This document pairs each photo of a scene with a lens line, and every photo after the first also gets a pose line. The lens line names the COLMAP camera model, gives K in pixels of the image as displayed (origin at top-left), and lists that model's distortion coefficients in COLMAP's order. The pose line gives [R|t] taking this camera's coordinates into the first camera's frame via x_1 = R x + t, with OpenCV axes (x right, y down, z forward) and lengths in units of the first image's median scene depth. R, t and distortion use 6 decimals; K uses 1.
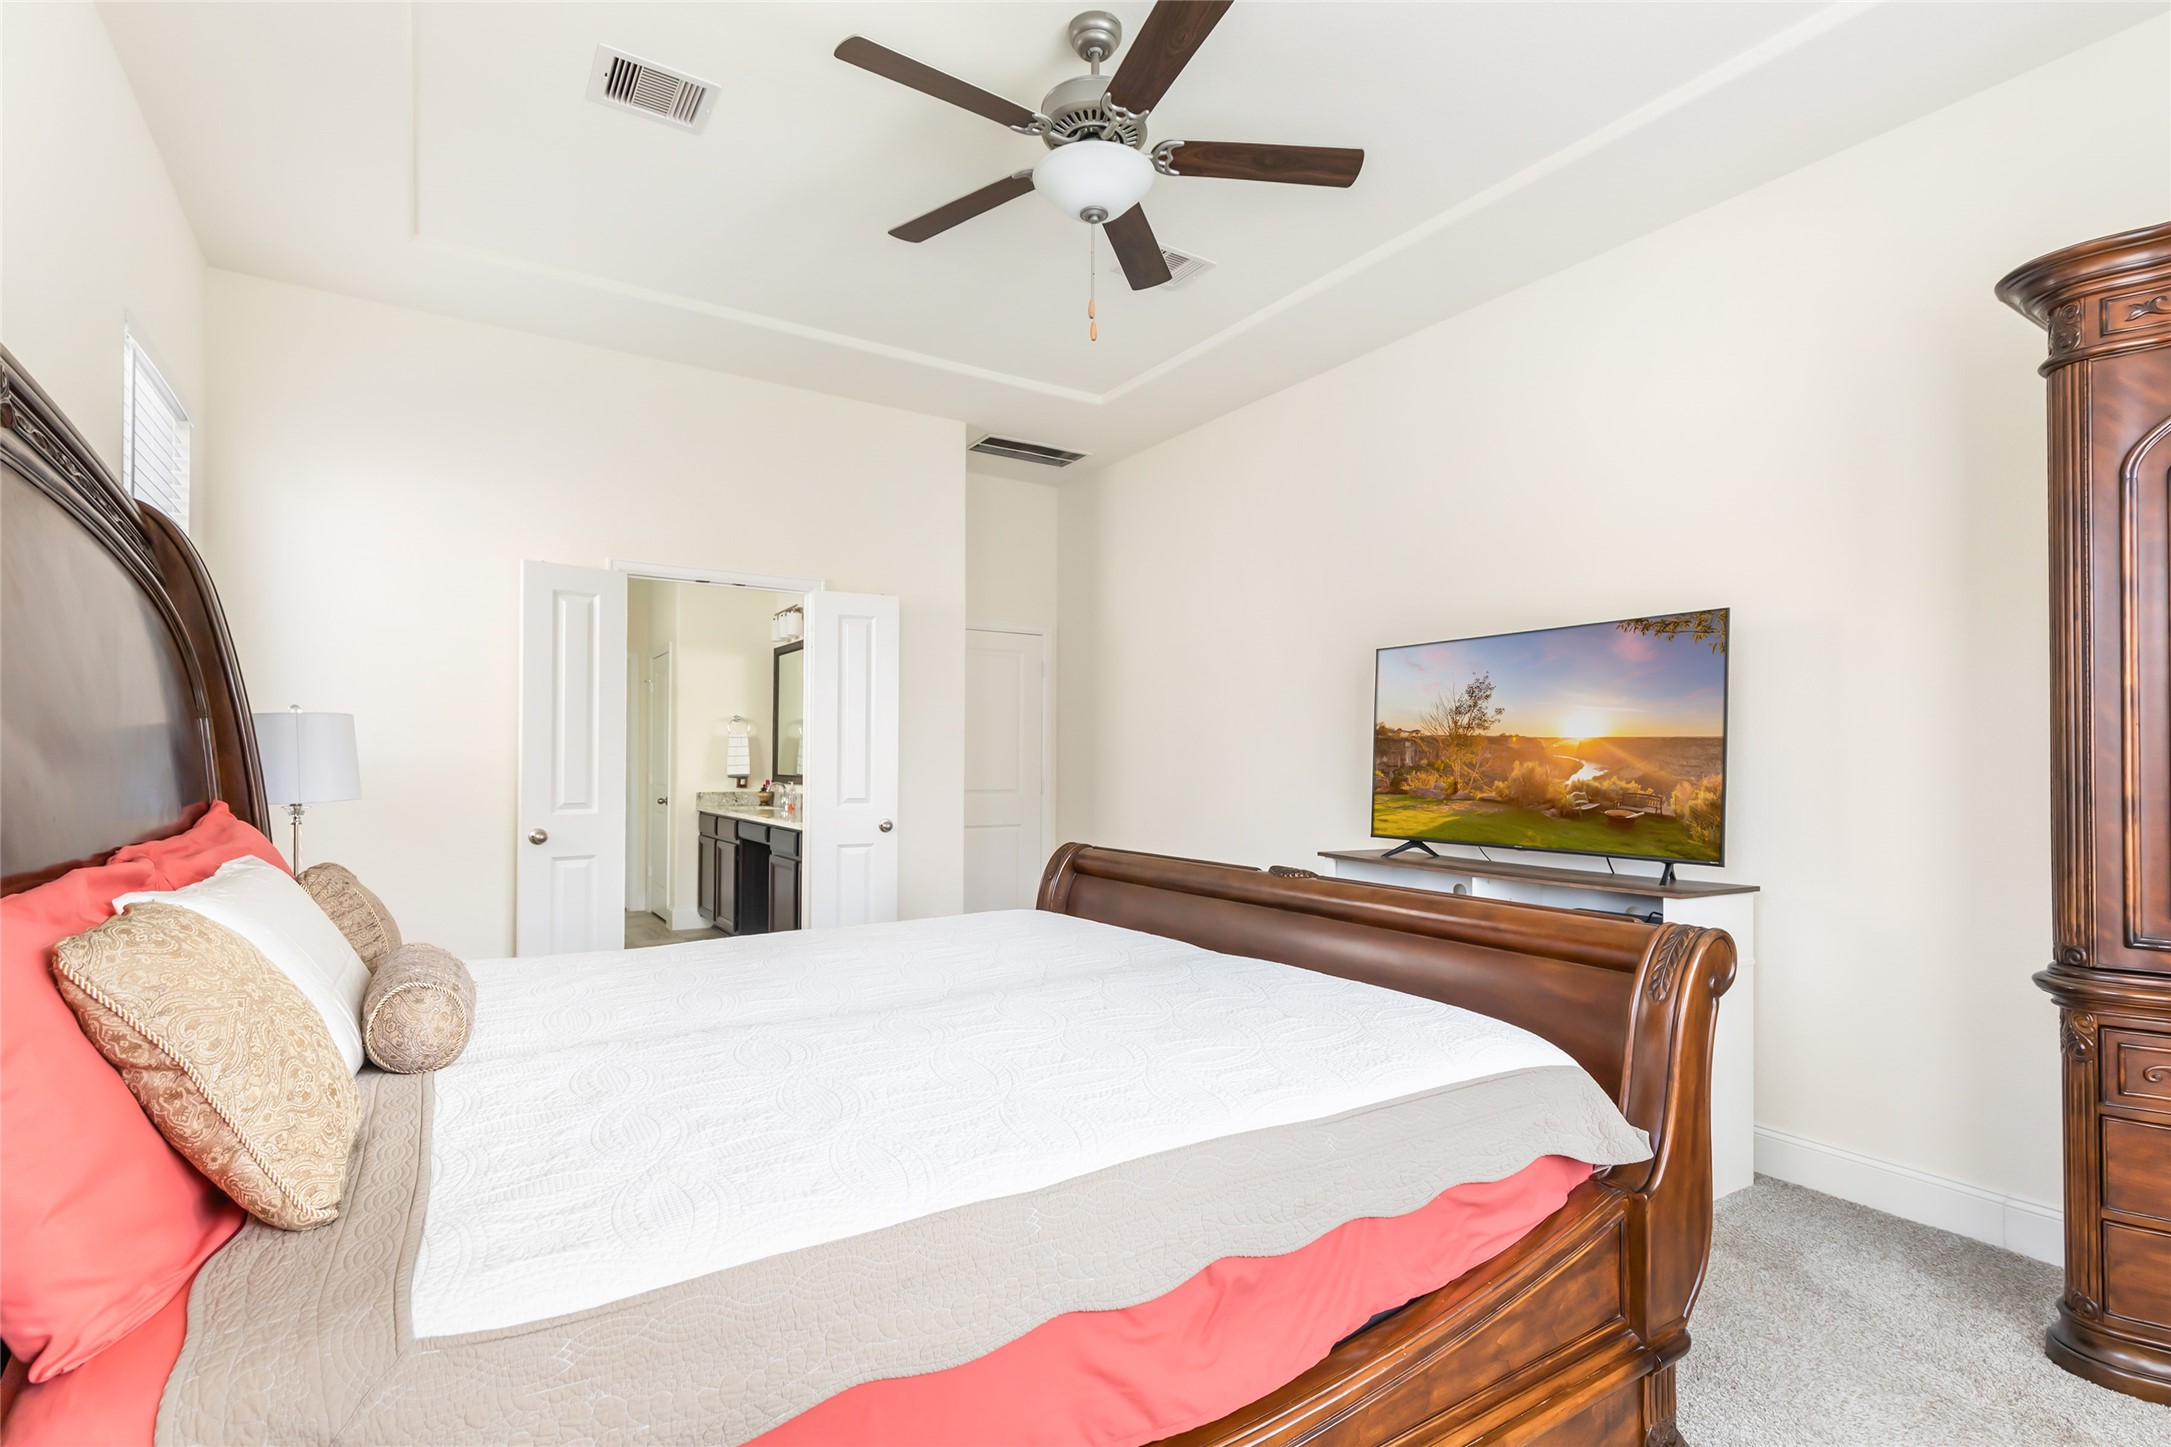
lens RADIAL K [[1032.7, 0, 1148.5], [0, 1032.7, 762.9], [0, 0, 1]] dist [0.002867, 0.000099]
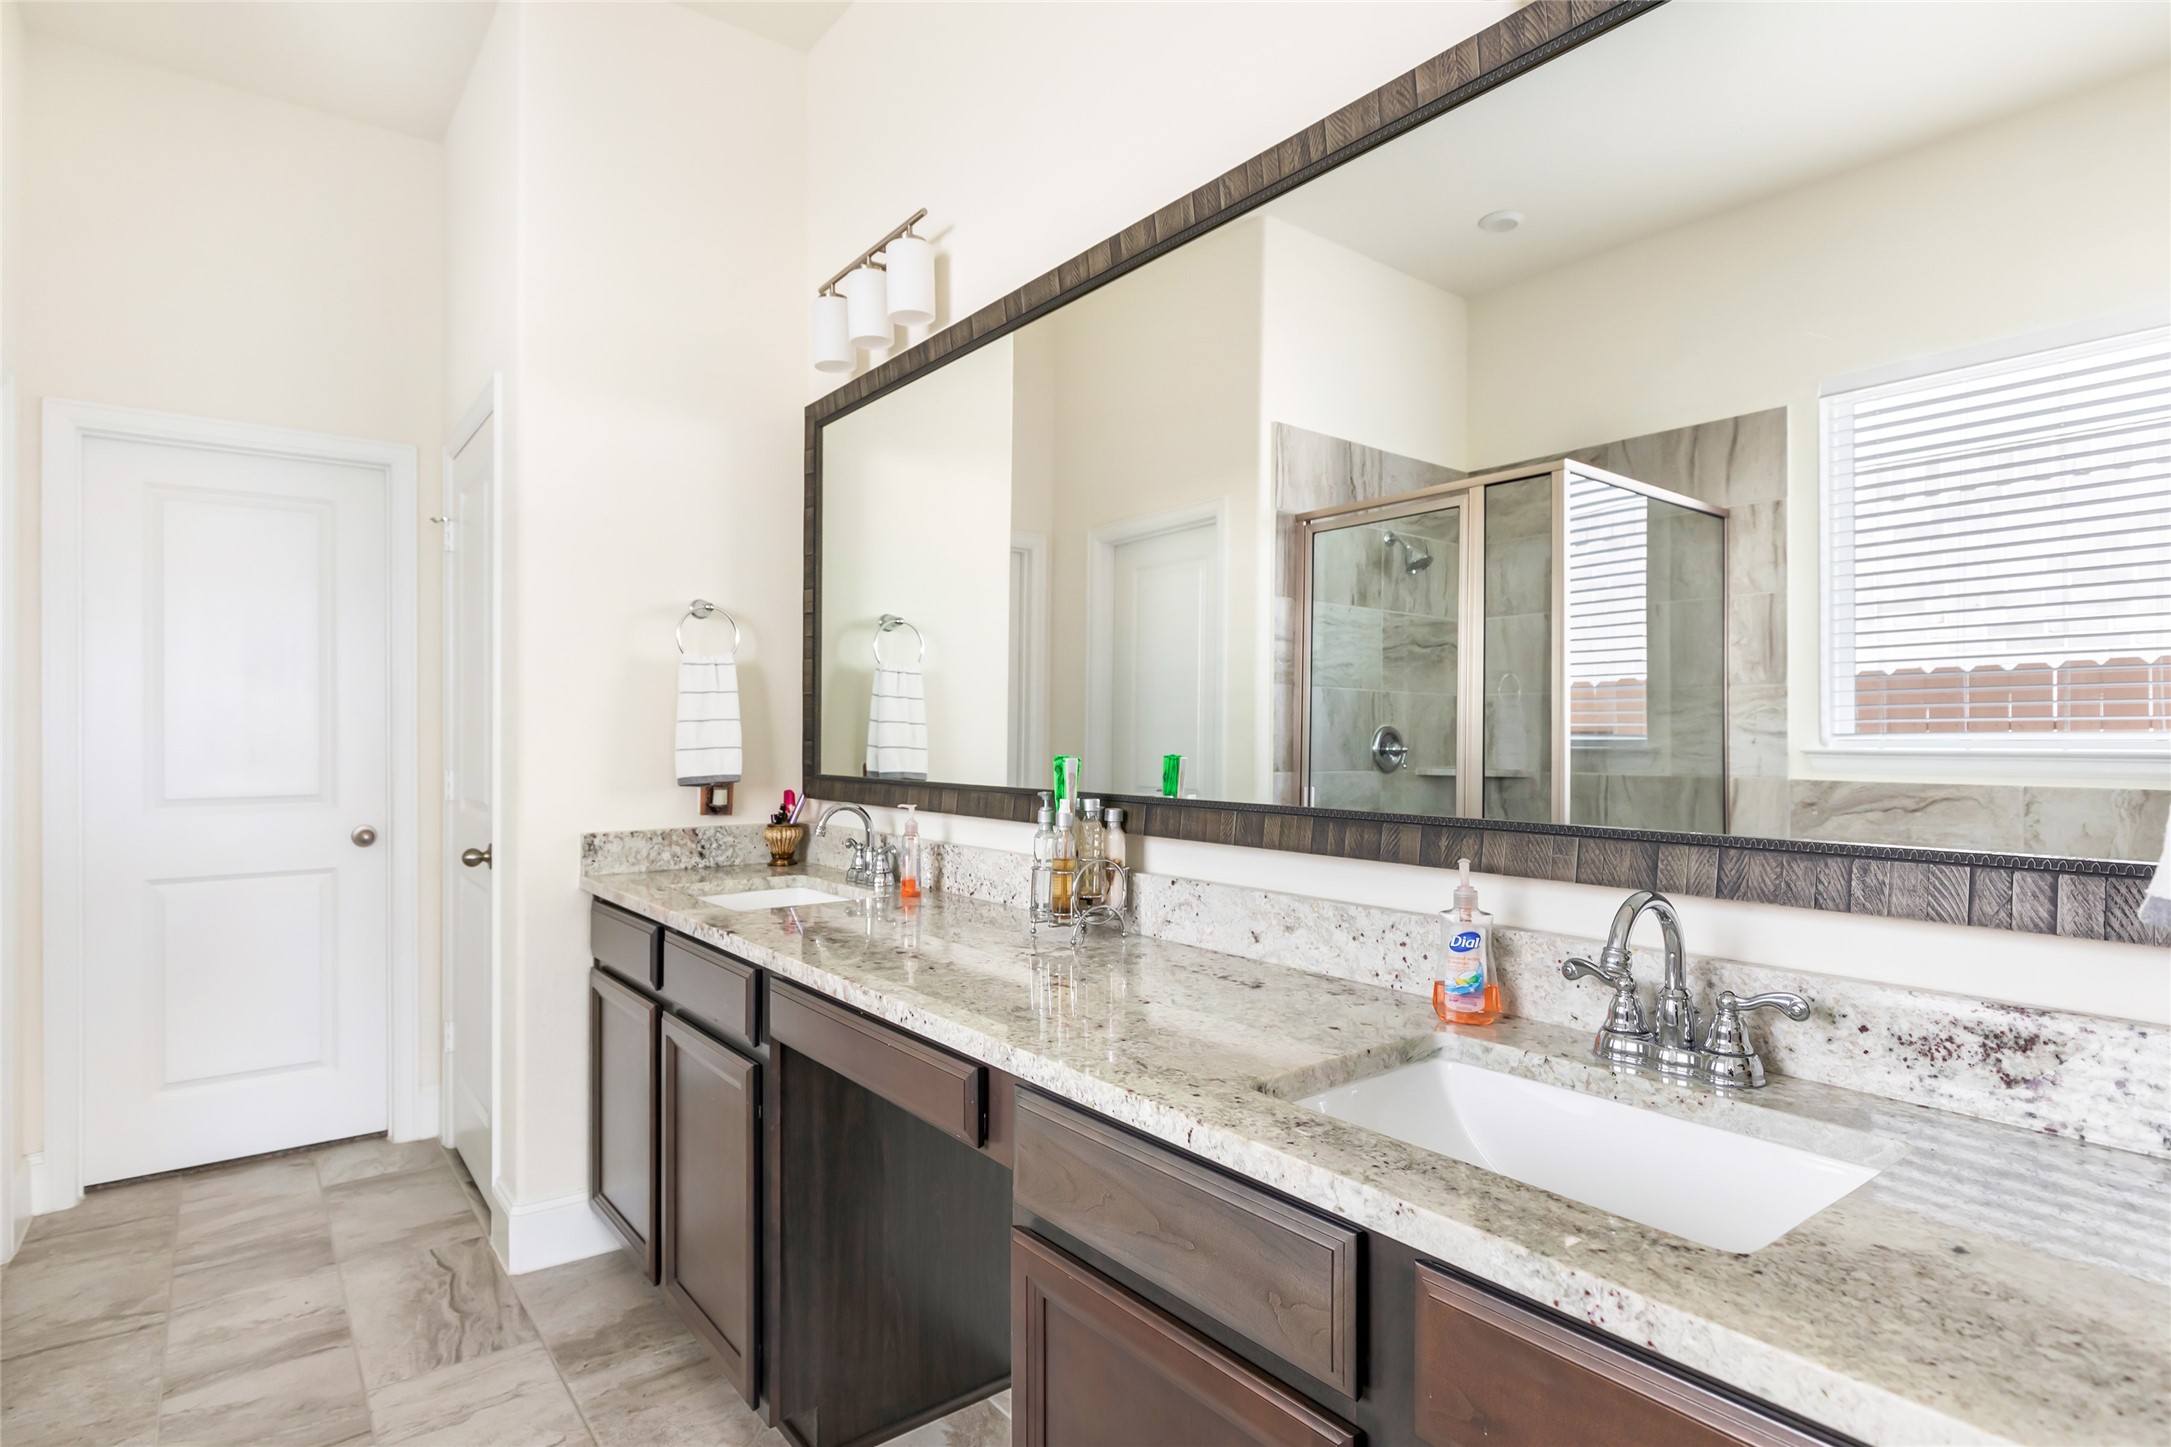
lens RADIAL K [[1135.2, 0, 1091.4], [0, 1135.2, 725.9], [0, 0, 1]] dist [0.000946, -0.000059]
pose [[0.999218, -0.006324, 0.039025, -0.286994], [0.006490, 0.999970, -0.004133, -0.002701], [-0.038998, 0.004383, 0.999230, 0.628655]]
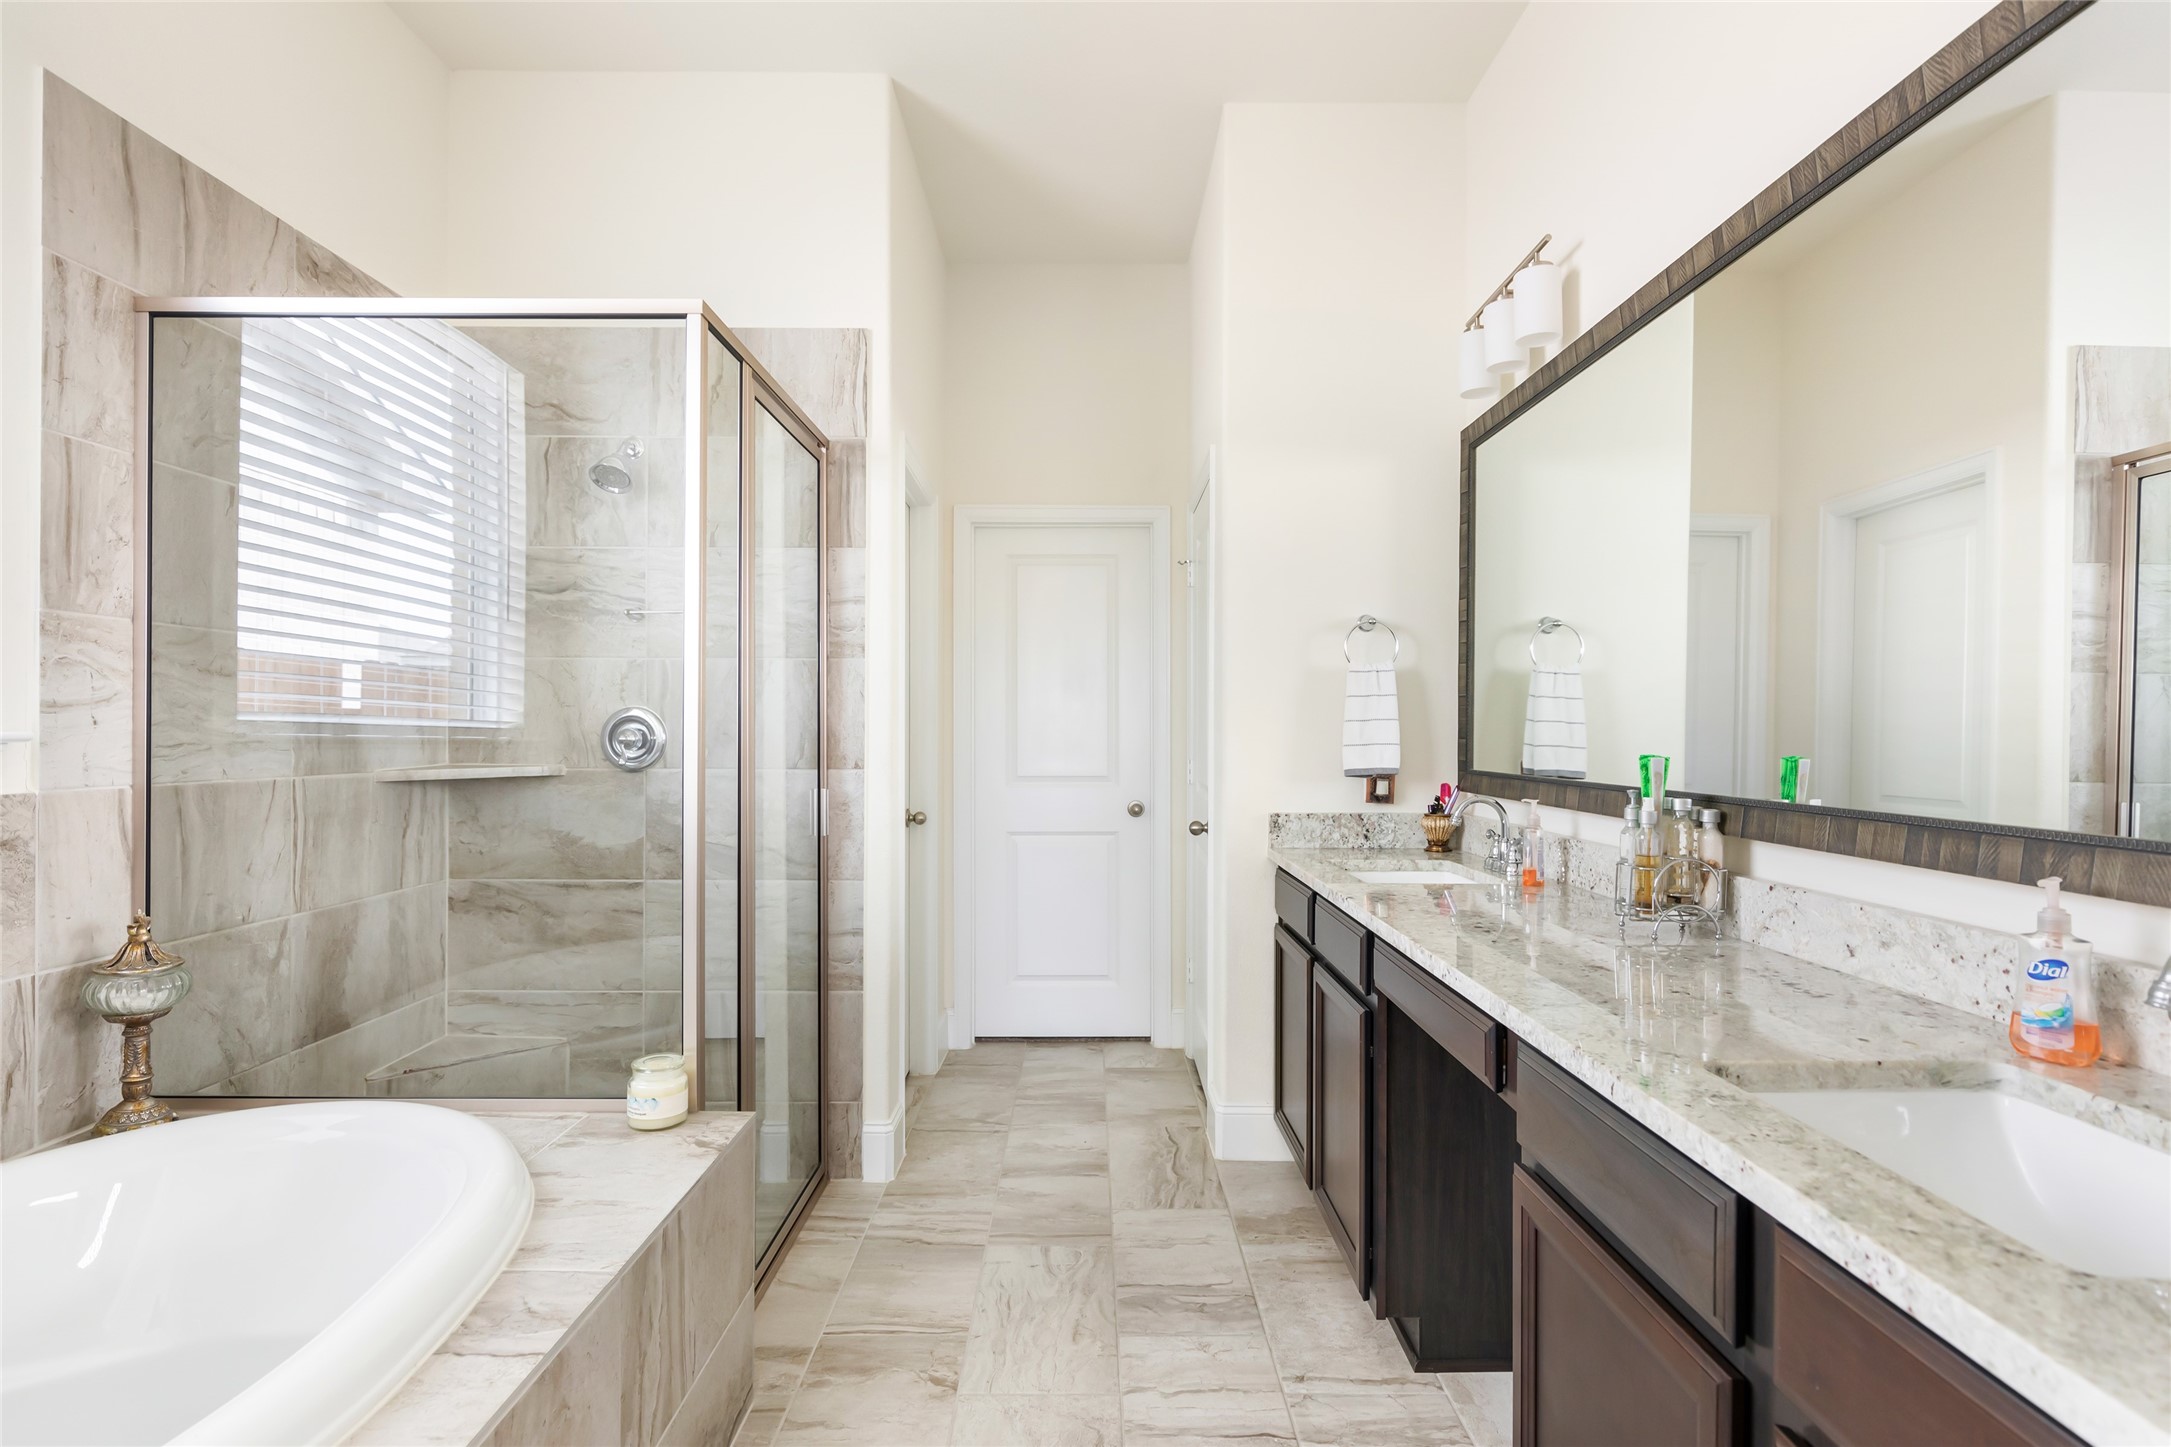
lens RADIAL K [[1135.2, 0, 1097.0], [0, 1135.2, 724.1], [0, 0, 1]] dist [0.000946, -0.000059]
pose [[0.819135, -0.006073, -0.573568, -0.239022], [0.002767, 0.999974, -0.006636, -0.002818], [0.573594, 0.003849, 0.819131, 0.597867]]
